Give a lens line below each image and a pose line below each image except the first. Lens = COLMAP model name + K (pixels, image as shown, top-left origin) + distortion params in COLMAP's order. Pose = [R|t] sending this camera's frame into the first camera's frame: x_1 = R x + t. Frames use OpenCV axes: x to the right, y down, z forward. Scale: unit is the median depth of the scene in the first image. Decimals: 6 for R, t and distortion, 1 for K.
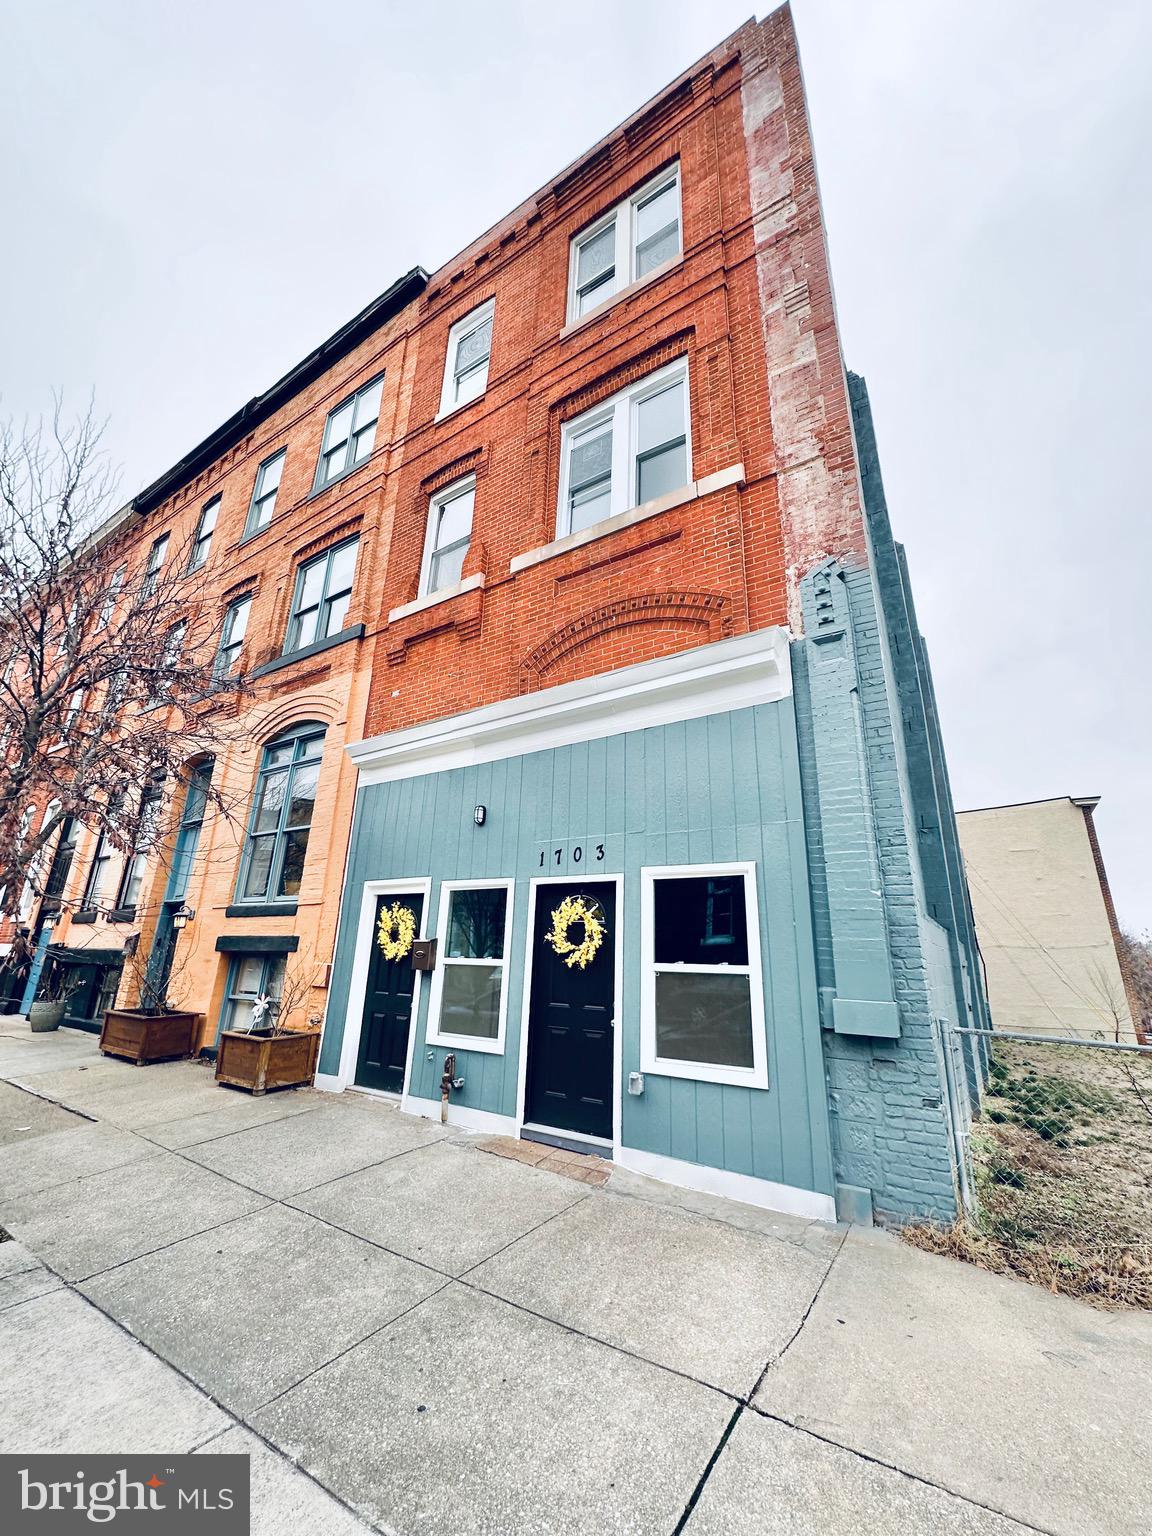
lens RADIAL K [[612.3, 0, 579.3], [0, 612.3, 765.1], [0, 0, 1]] dist [-0.004330, 0.001396]
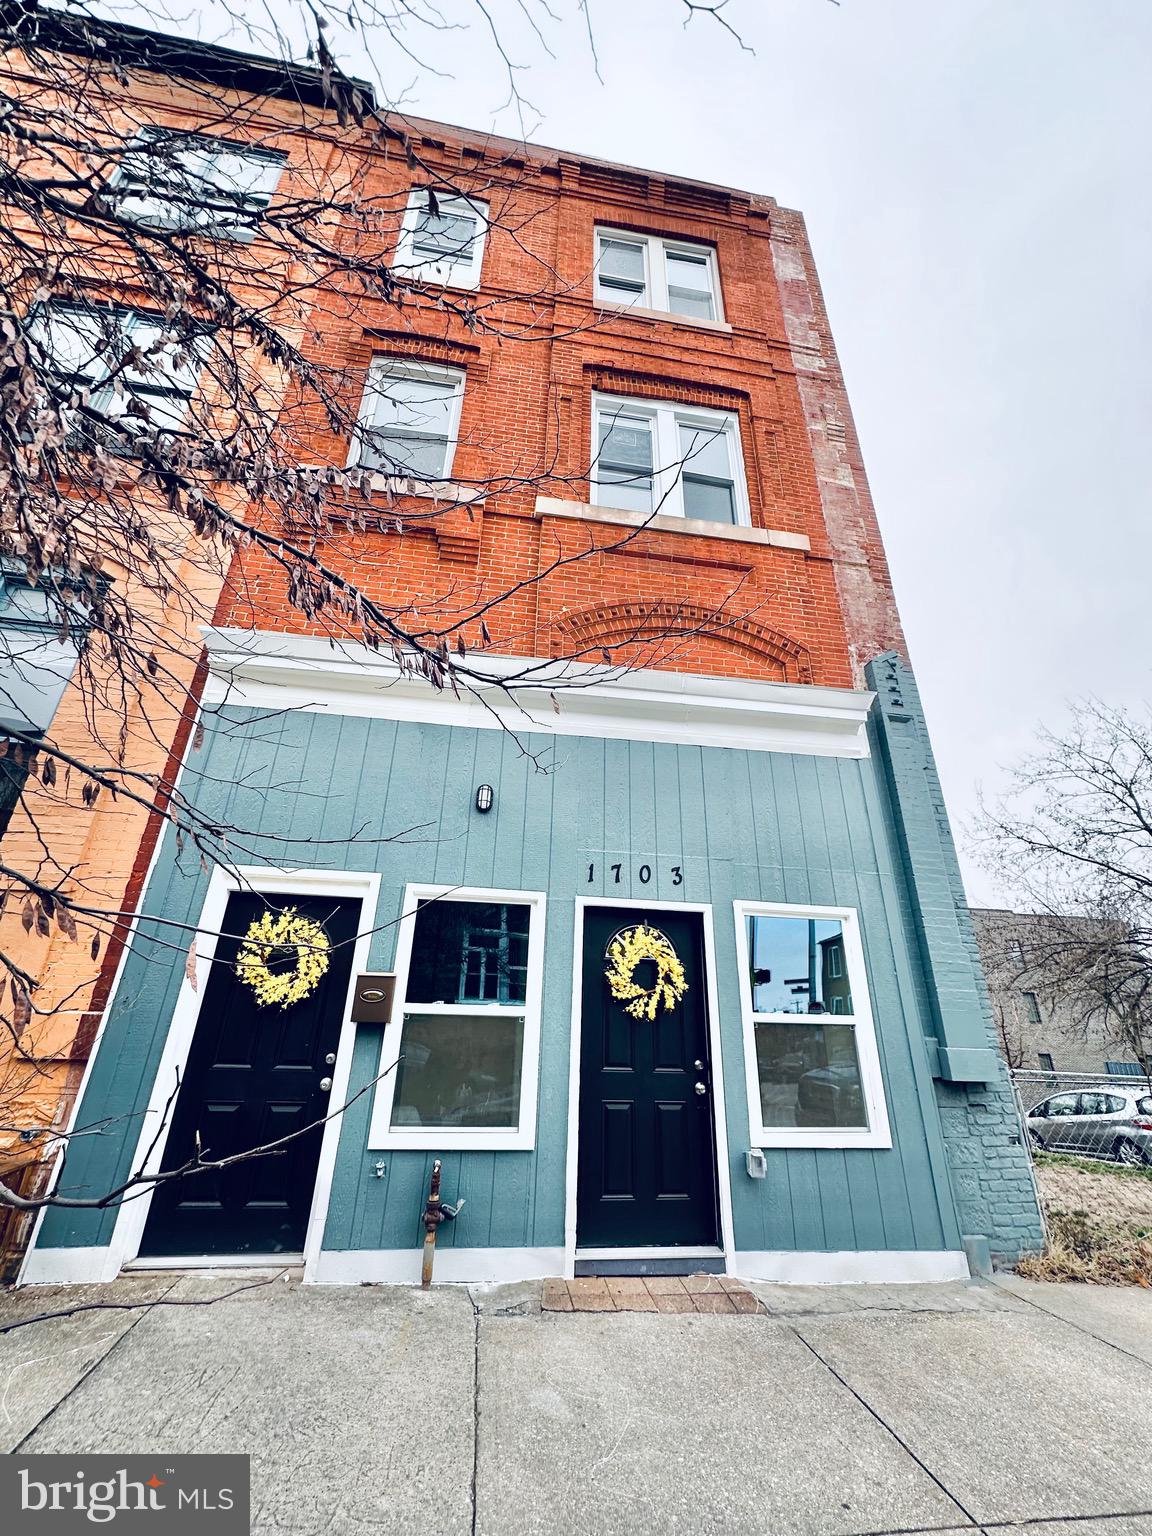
lens RADIAL K [[612.3, 0, 578.9], [0, 612.3, 760.6], [0, 0, 1]] dist [-0.004330, 0.001396]
pose [[0.736261, 0.265930, 0.622254, -0.622094], [-0.208372, 0.963960, -0.165414, 0.156552], [-0.643817, -0.007873, 0.765139, 0.448240]]
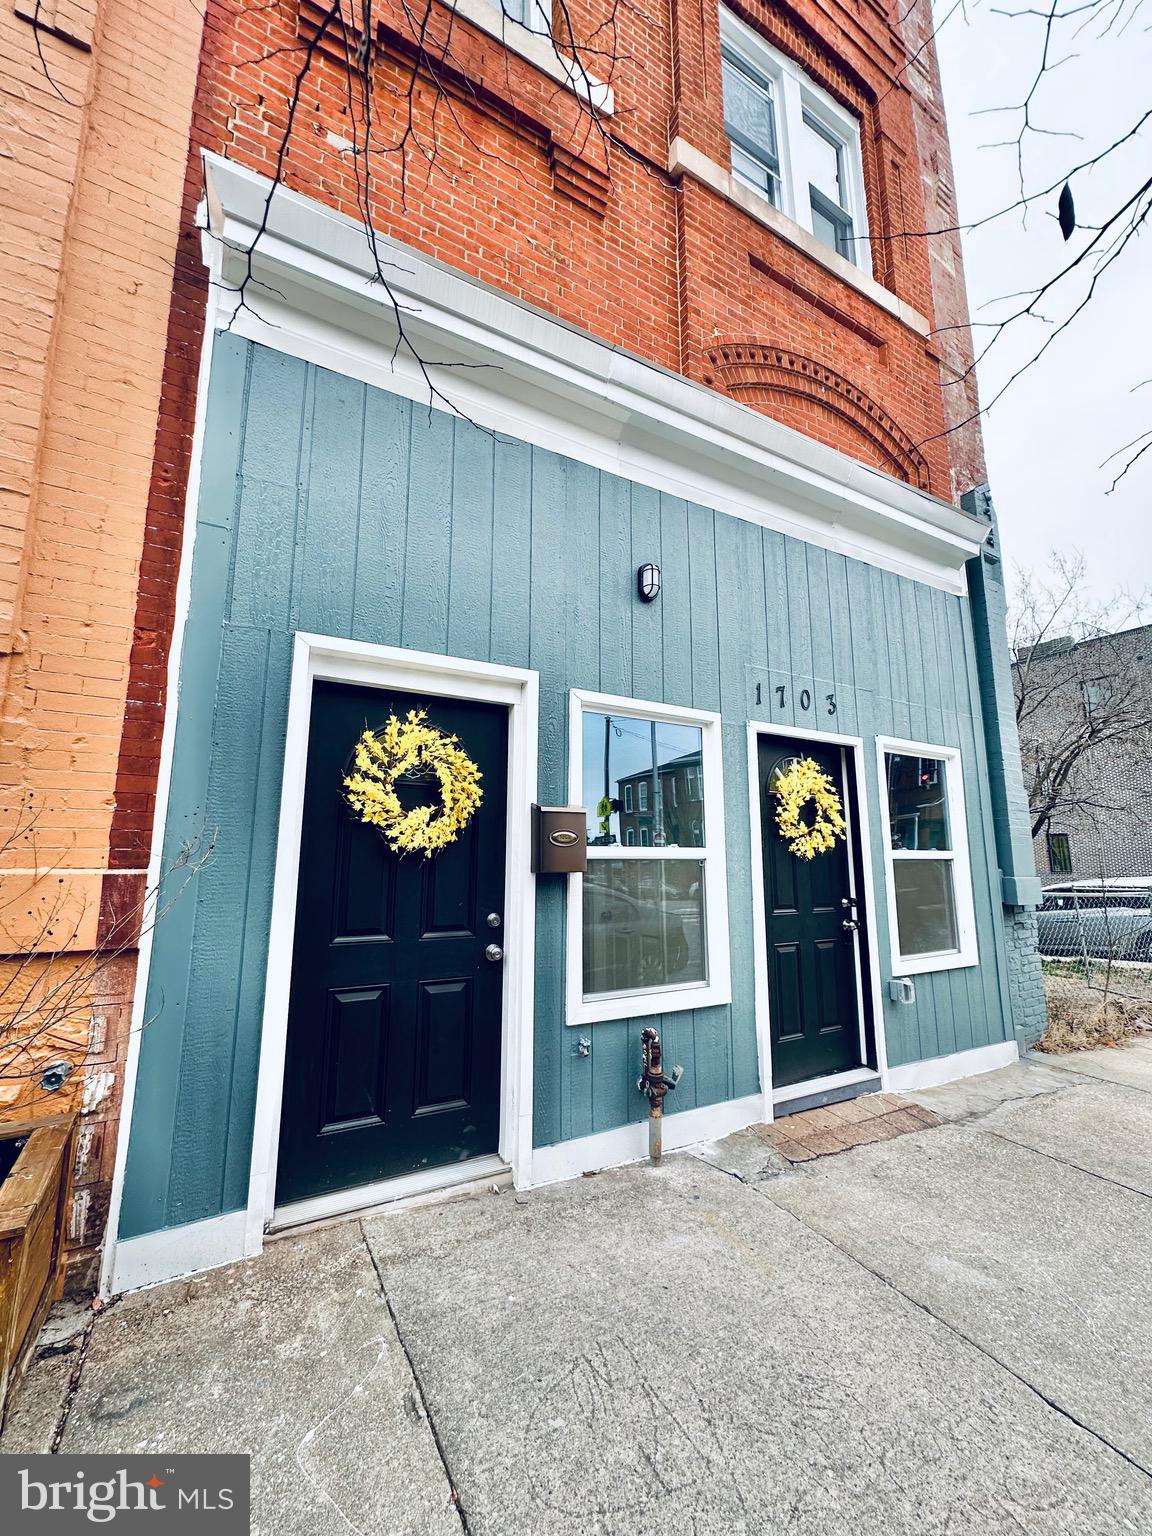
lens RADIAL K [[612.3, 0, 573.7], [0, 612.3, 764.2], [0, 0, 1]] dist [-0.004330, 0.001396]
pose [[0.459699, 0.111392, 0.881061, -0.734984], [-0.261087, 0.965211, 0.014193, 0.279589], [-0.848829, -0.236558, 0.472789, 0.896546]]
